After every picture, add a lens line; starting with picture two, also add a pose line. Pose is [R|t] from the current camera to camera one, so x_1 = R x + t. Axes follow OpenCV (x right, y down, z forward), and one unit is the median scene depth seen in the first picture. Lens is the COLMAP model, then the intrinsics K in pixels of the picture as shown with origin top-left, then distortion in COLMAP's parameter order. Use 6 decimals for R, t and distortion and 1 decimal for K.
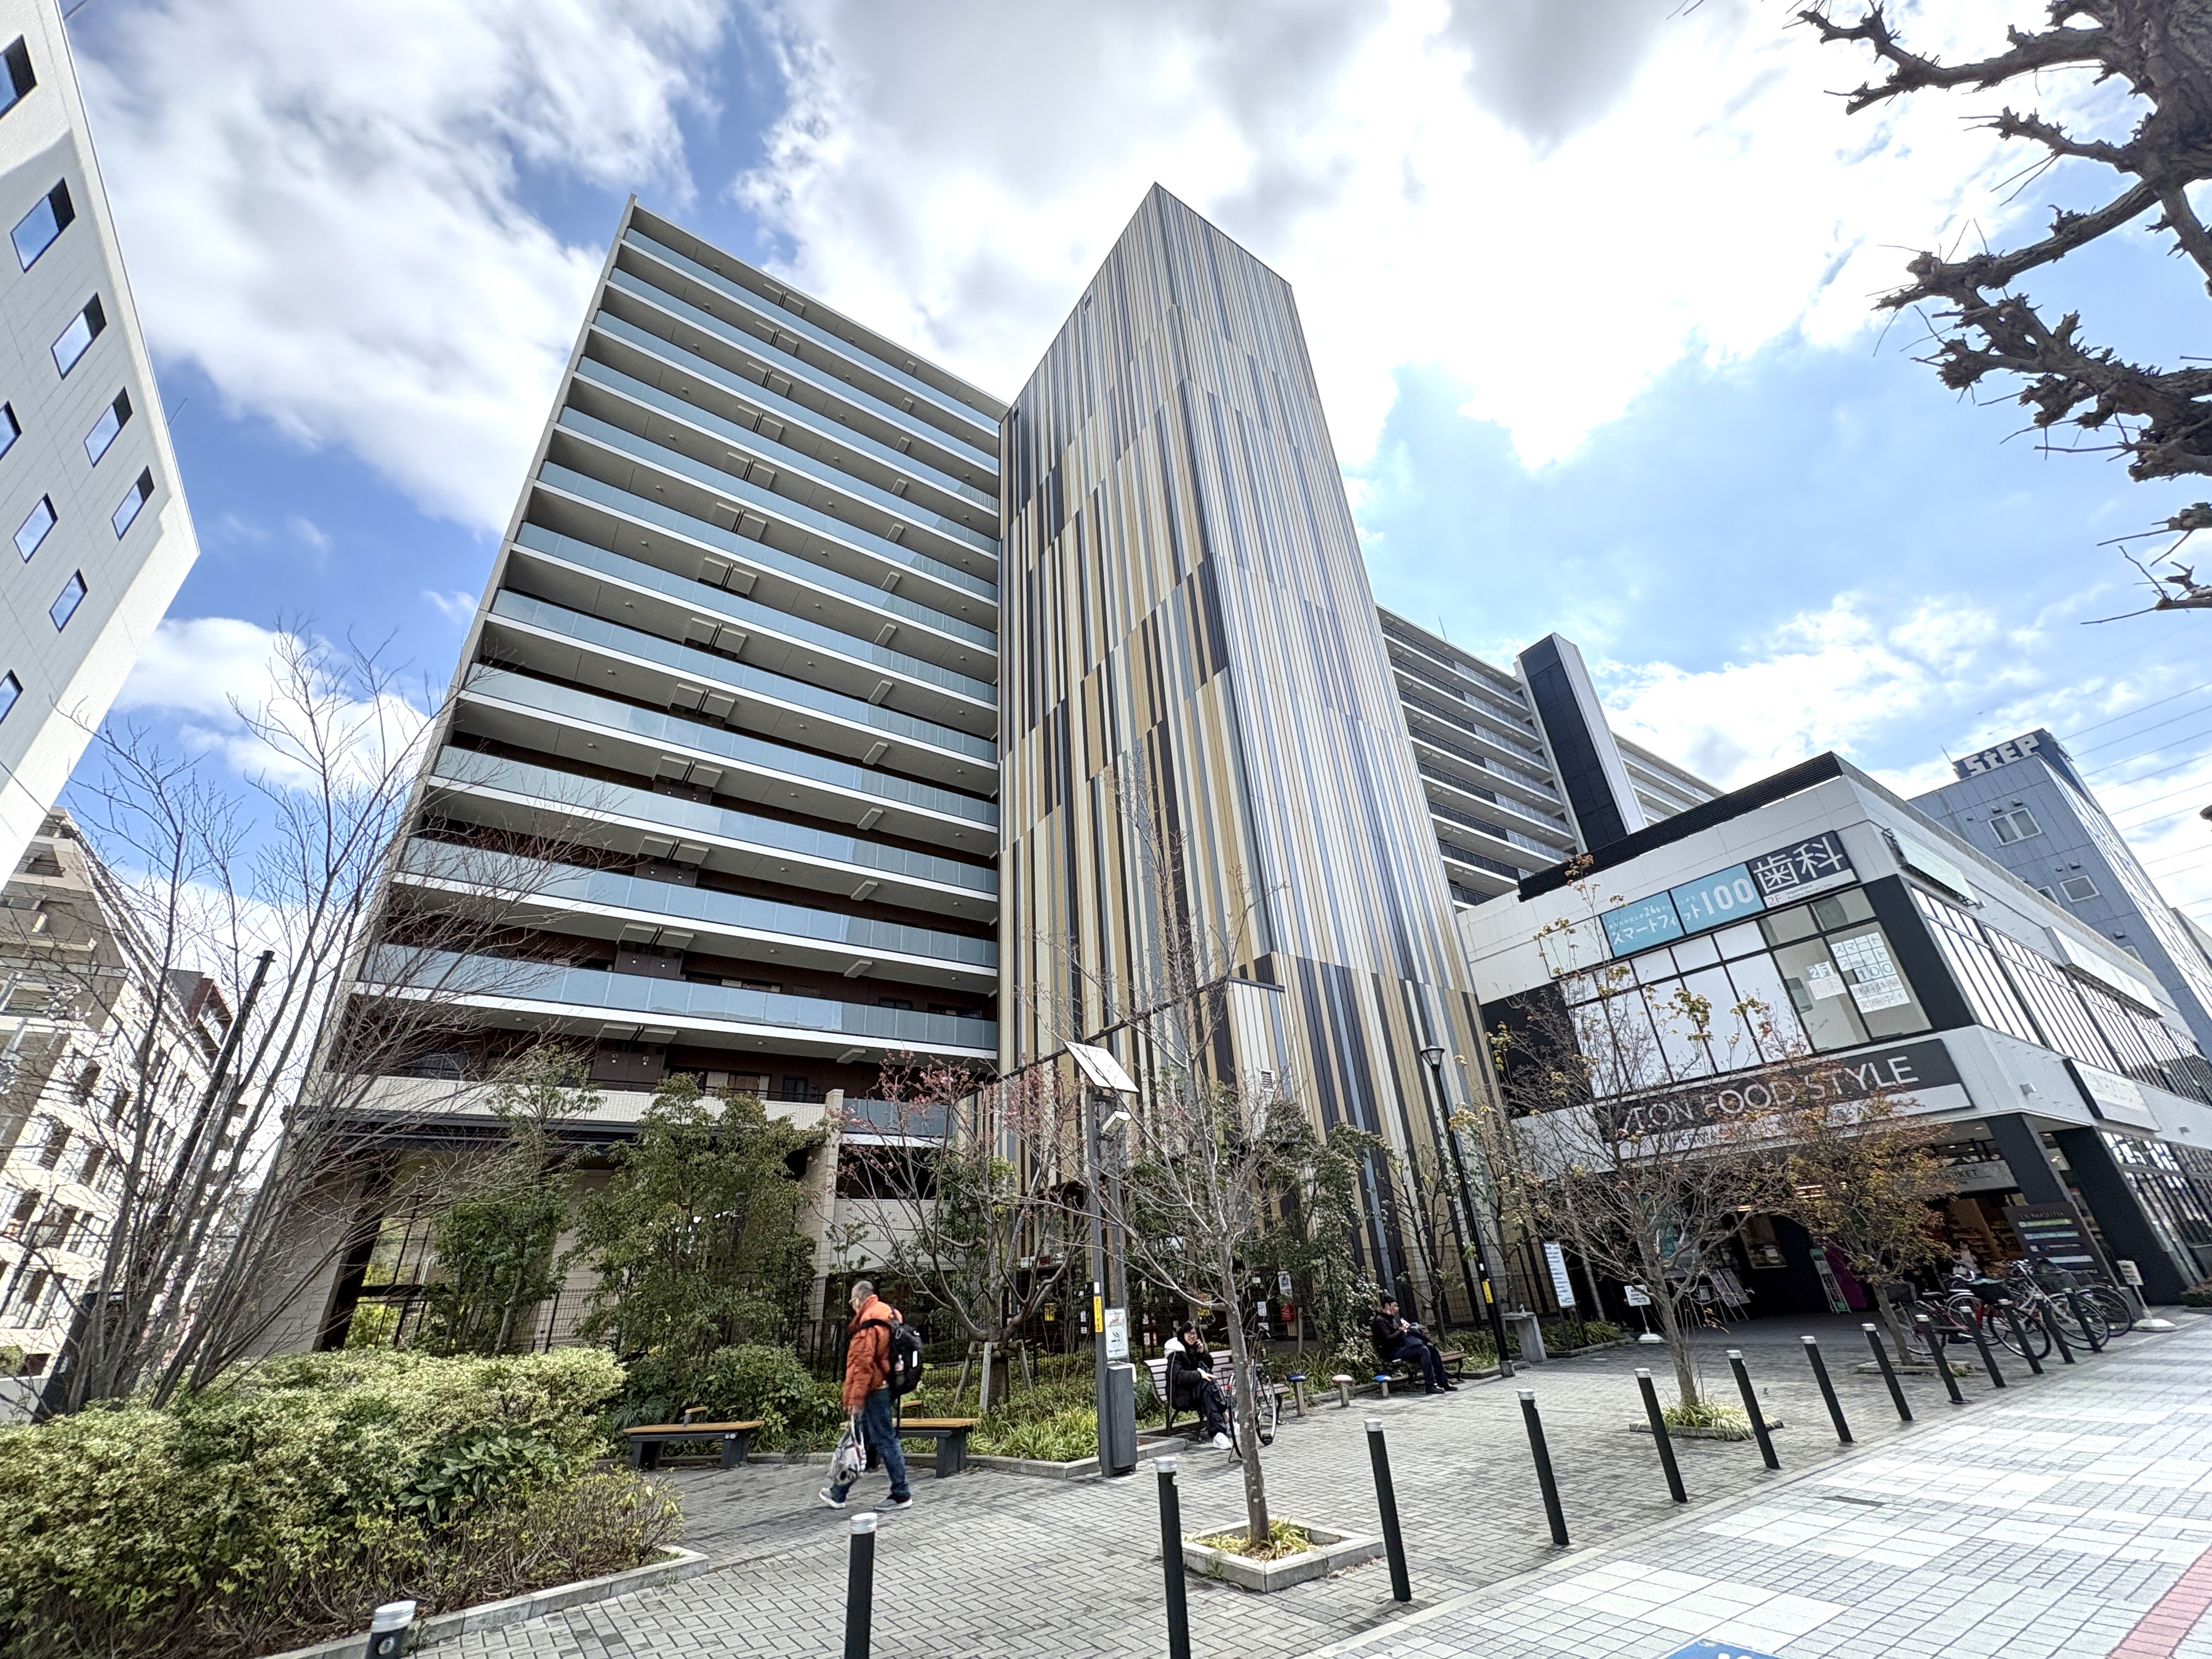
lens RADIAL K [[878.2, 0, 1106.0], [0, 878.2, 829.5], [0, 0, 1]] dist [0.001253, -0.000274]
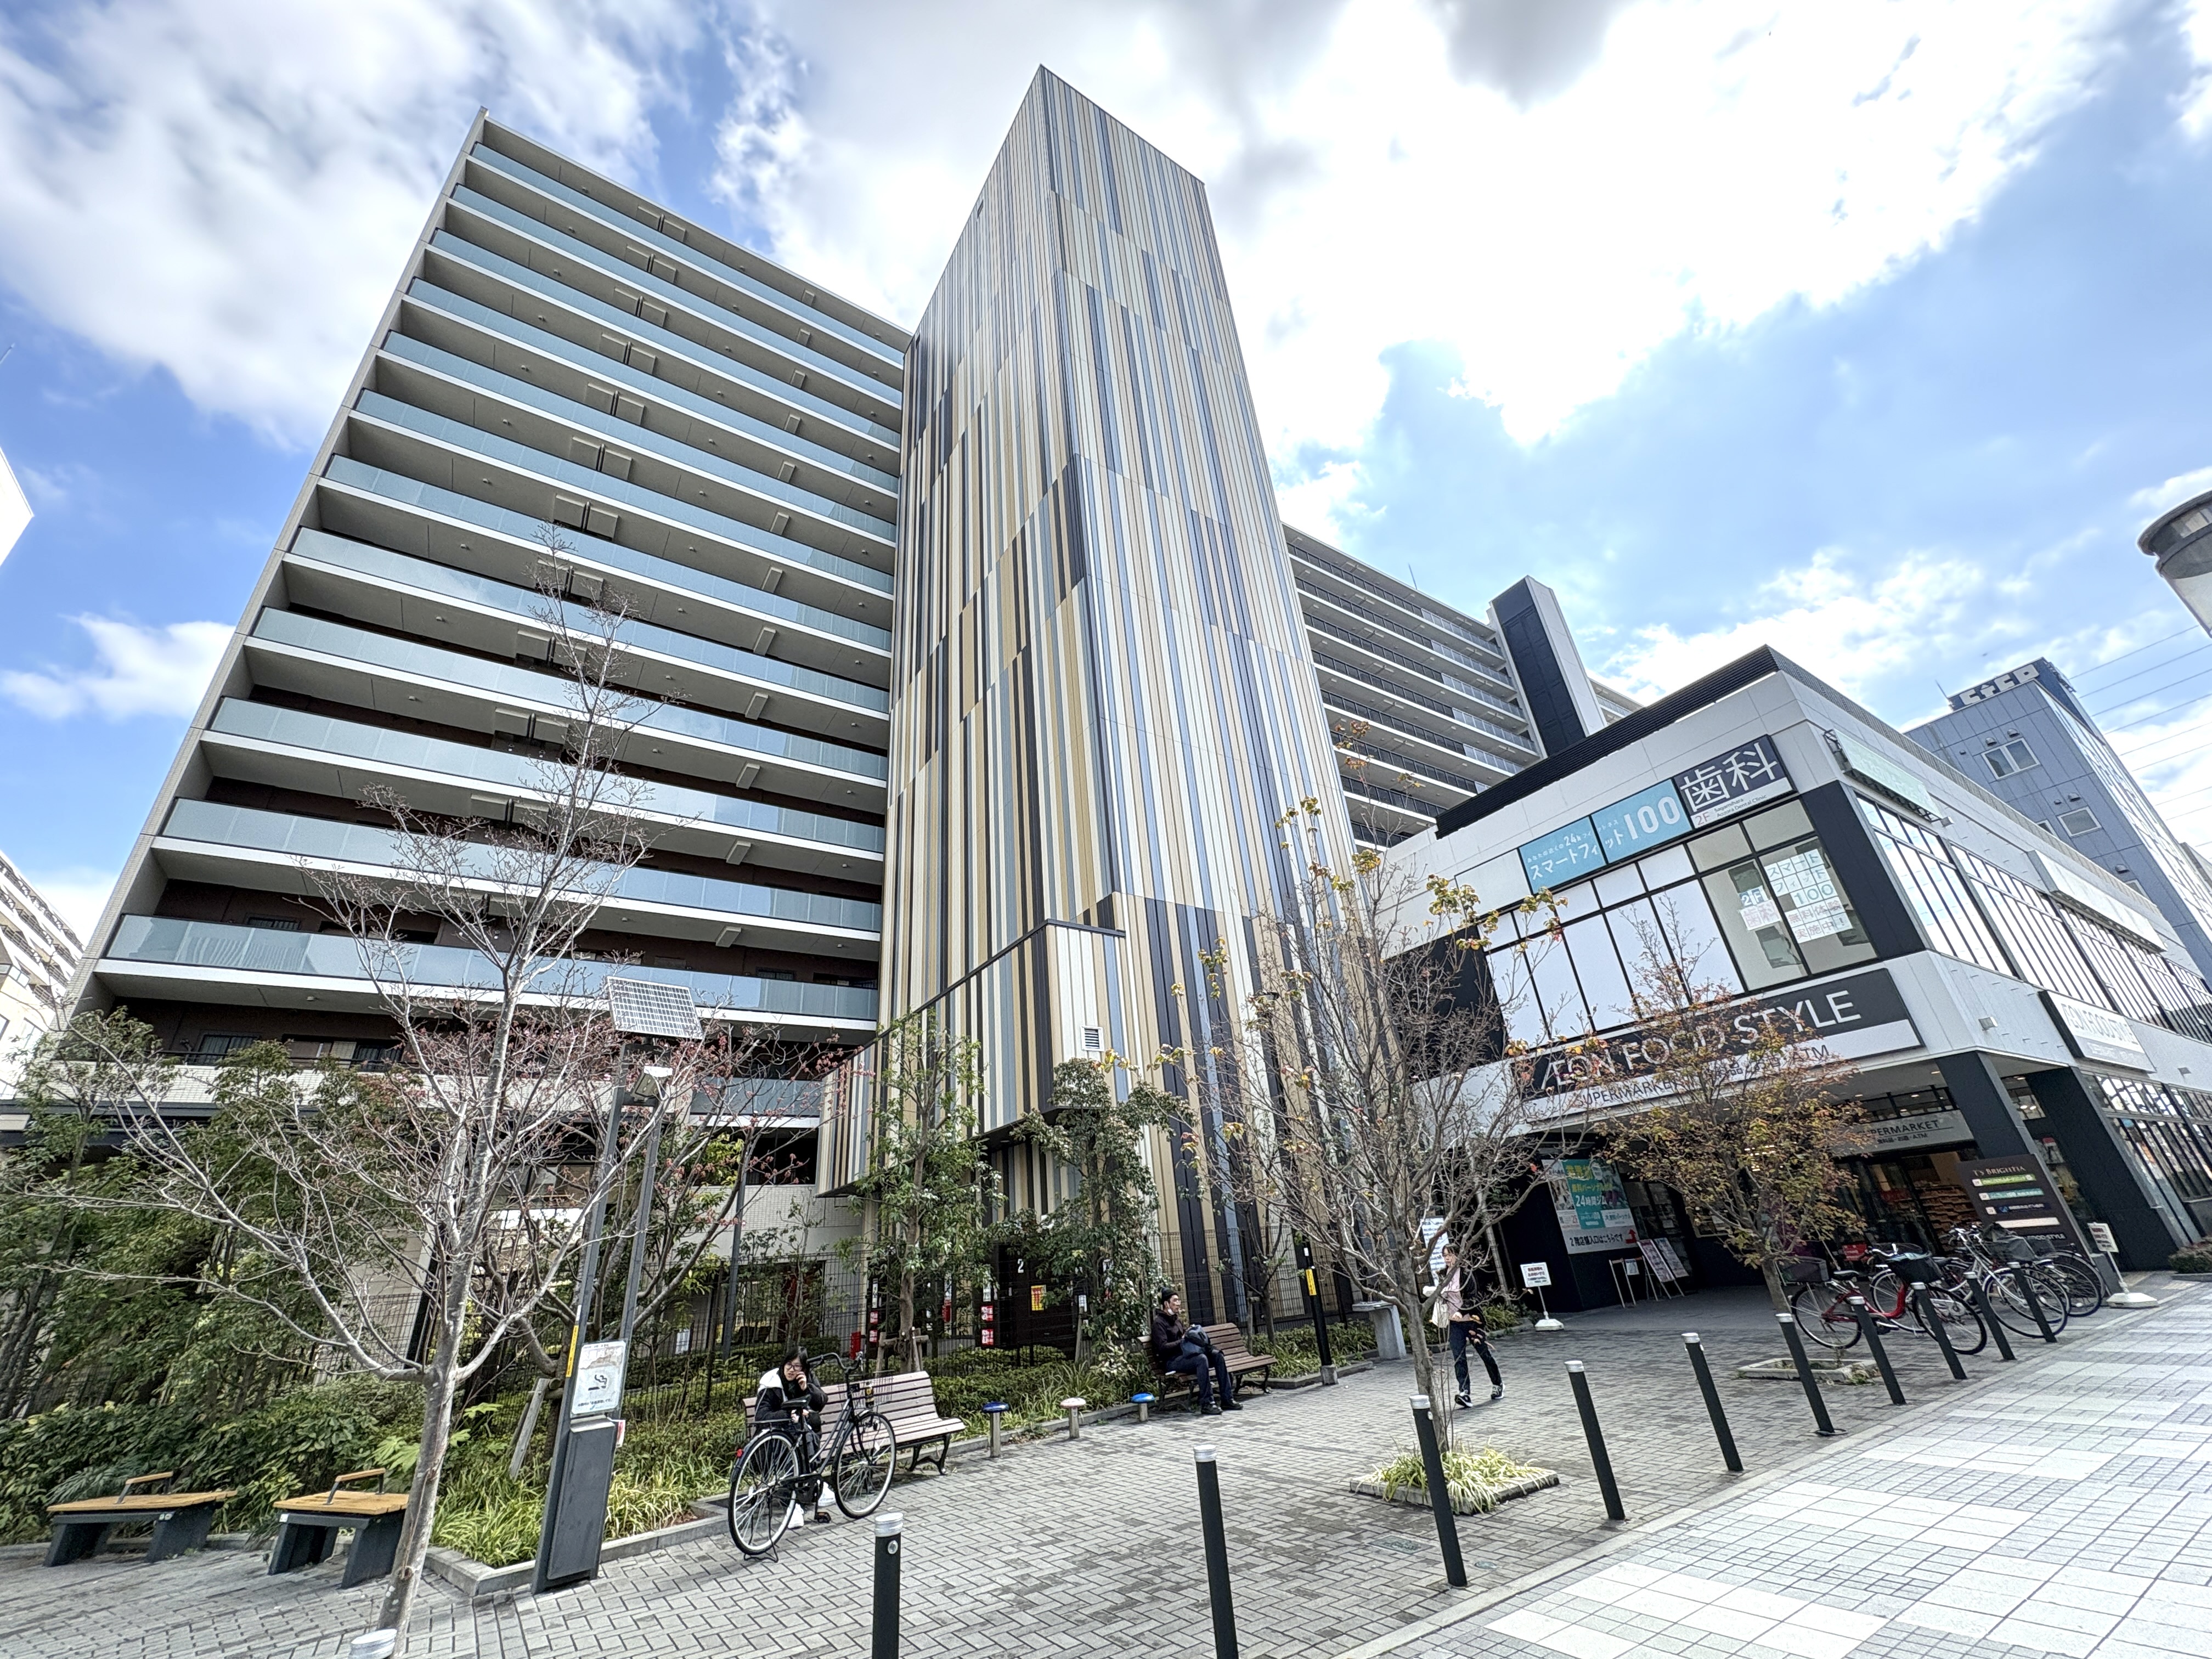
lens RADIAL K [[878.2, 0, 1106.0], [0, 878.2, 829.5], [0, 0, 1]] dist [0.001253, -0.000274]
pose [[0.999540, -0.029251, -0.008039, 0.154636], [0.029426, 0.999313, 0.022542, 0.046970], [0.007374, -0.022768, 0.999714, 0.110476]]
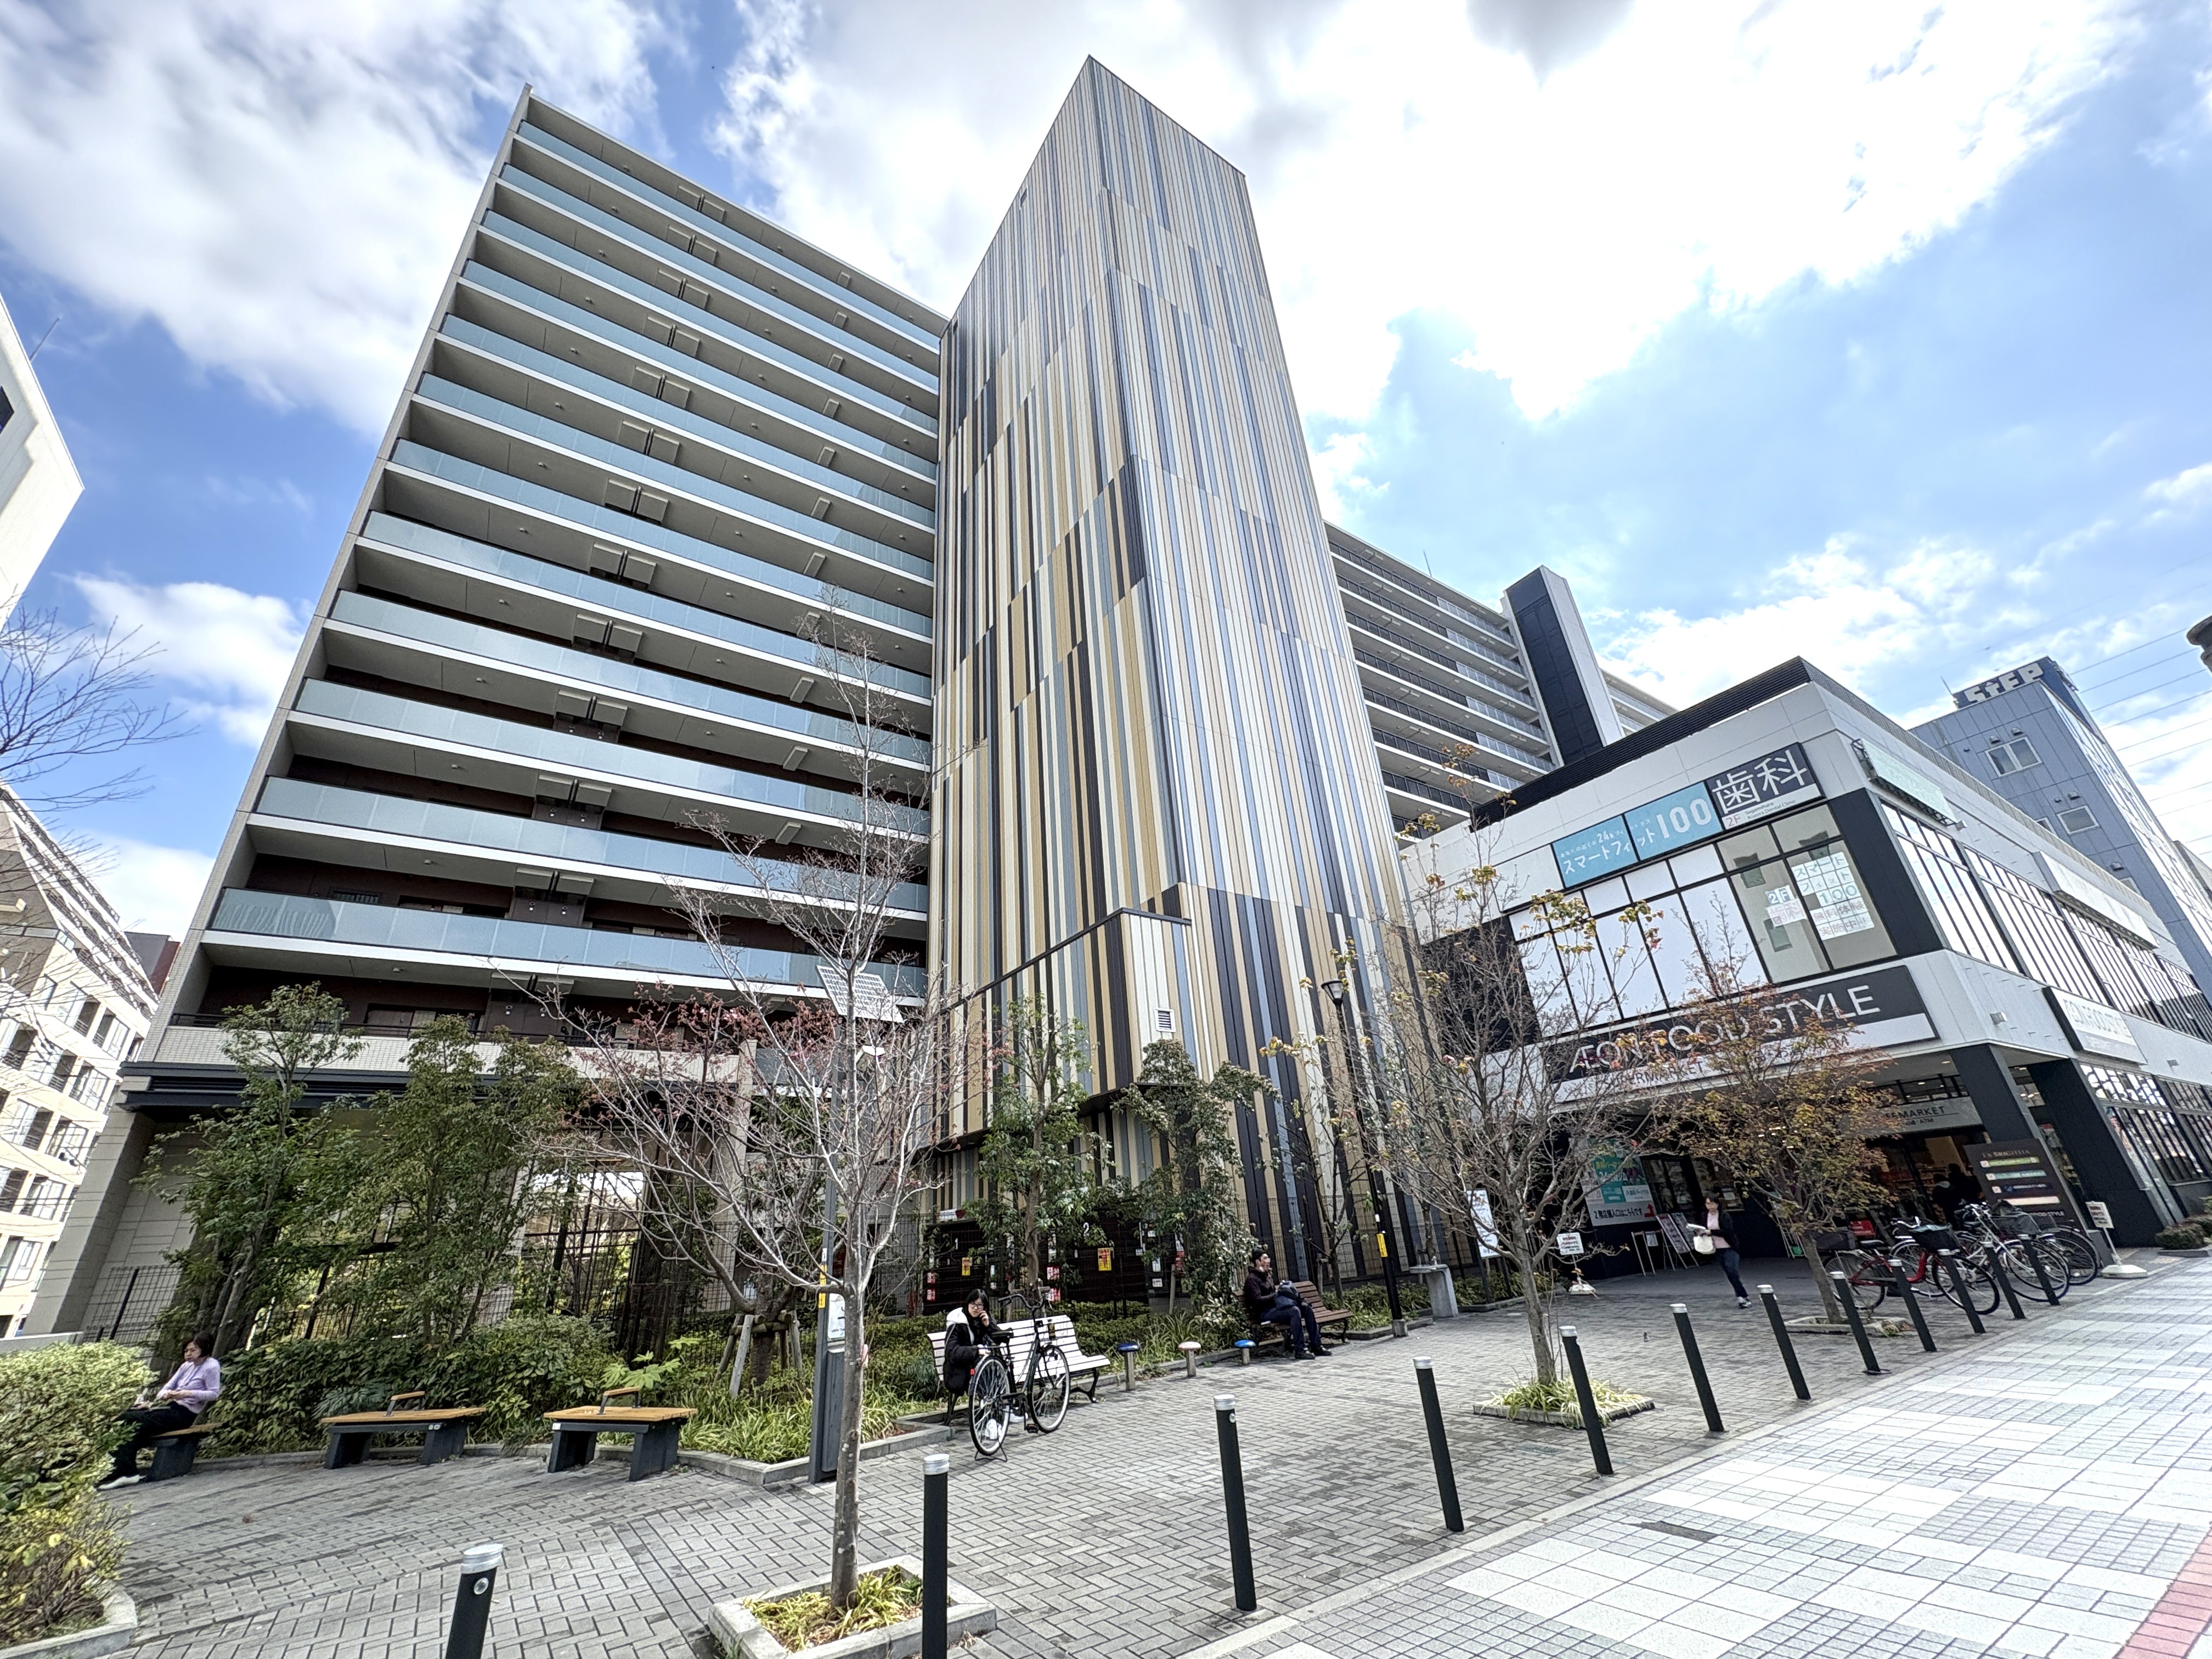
lens RADIAL K [[878.2, 0, 1106.0], [0, 878.2, 829.5], [0, 0, 1]] dist [0.001253, -0.000274]
pose [[0.999897, -0.013875, -0.003744, 0.094661], [0.014043, 0.998691, 0.049181, 0.030714], [0.003056, -0.049229, 0.998783, 0.070454]]
